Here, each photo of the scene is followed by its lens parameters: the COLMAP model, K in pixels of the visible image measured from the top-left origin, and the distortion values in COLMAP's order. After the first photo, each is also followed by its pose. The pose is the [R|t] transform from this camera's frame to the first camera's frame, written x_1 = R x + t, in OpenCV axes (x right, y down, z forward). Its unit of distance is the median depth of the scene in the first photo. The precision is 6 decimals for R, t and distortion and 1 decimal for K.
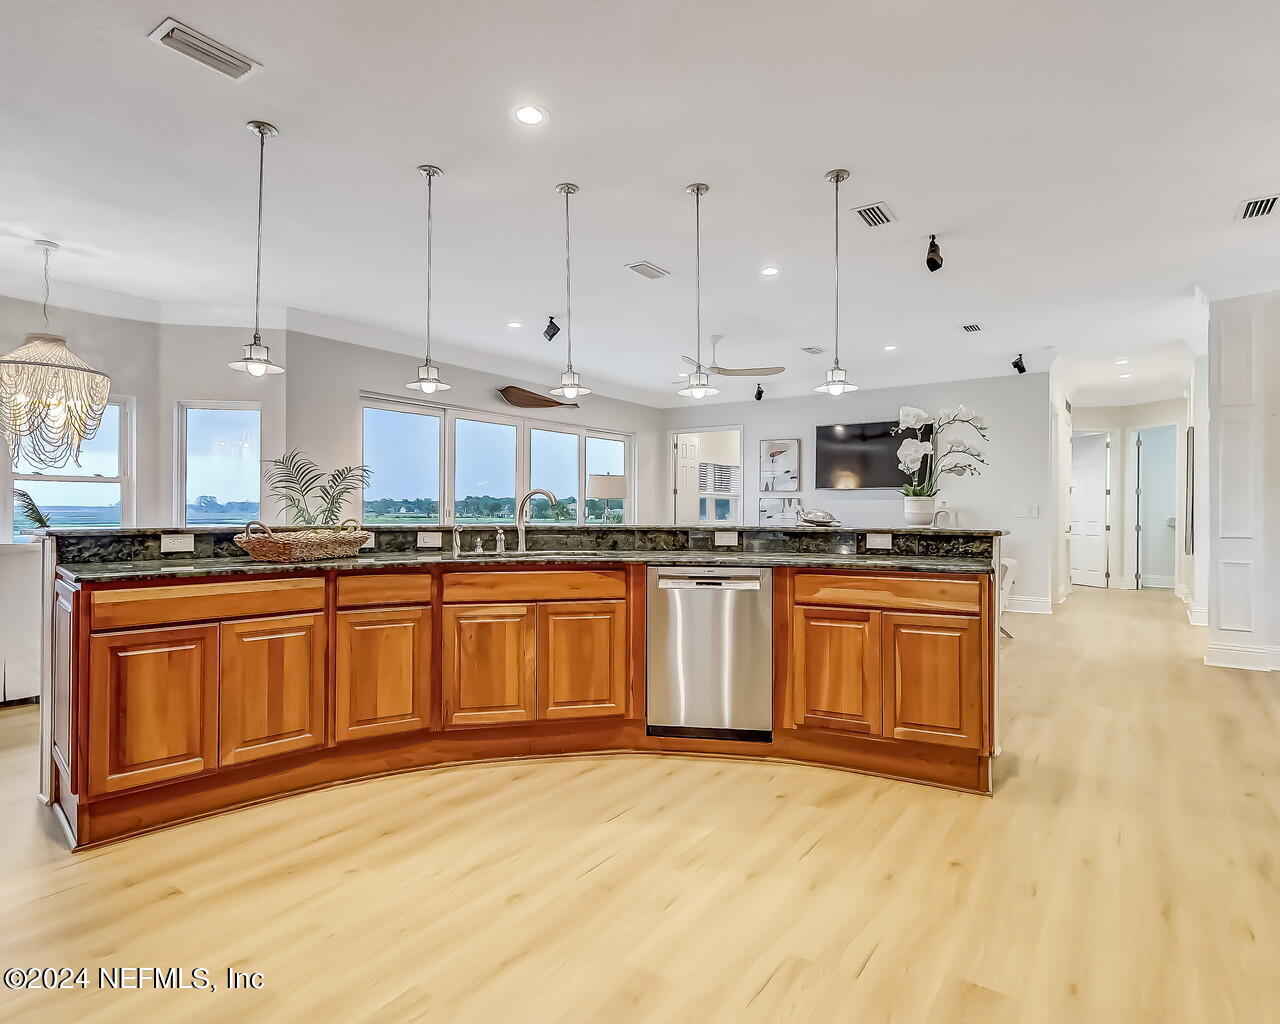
lens RADIAL K [[714.0, 0, 639.6], [0, 714.0, 509.2], [0, 0, 1]] dist [-0.006819, 0.001657]
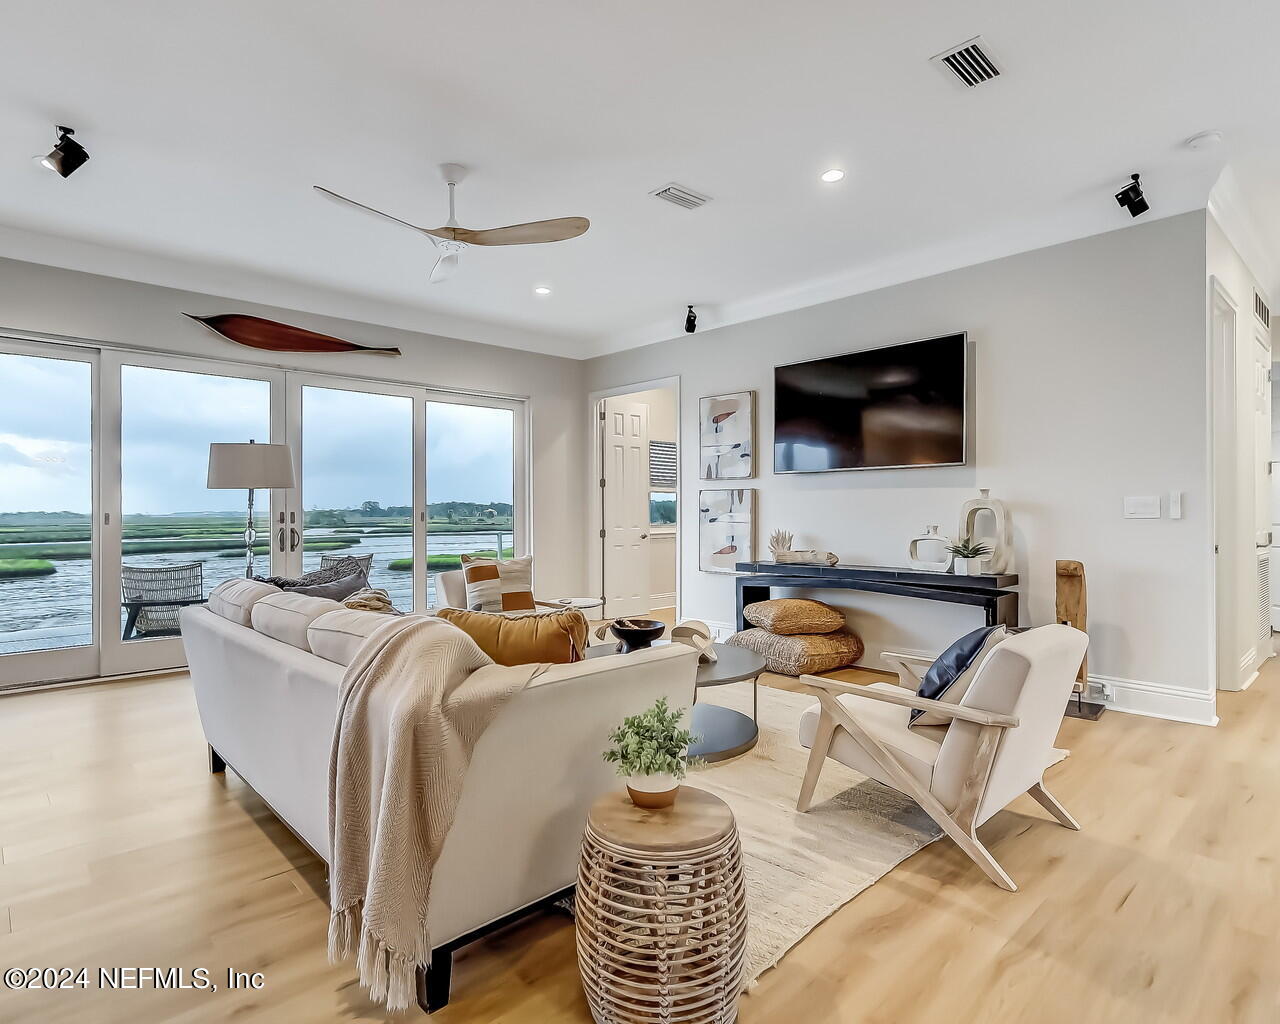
lens RADIAL K [[714.0, 0, 641.4], [0, 714.0, 513.7], [0, 0, 1]] dist [-0.006819, 0.001657]
pose [[0.981057, -0.005110, -0.193650, 0.246742], [0.005547, 0.999983, 0.001712, 0.004098], [0.193638, -0.002754, 0.981069, 0.384501]]
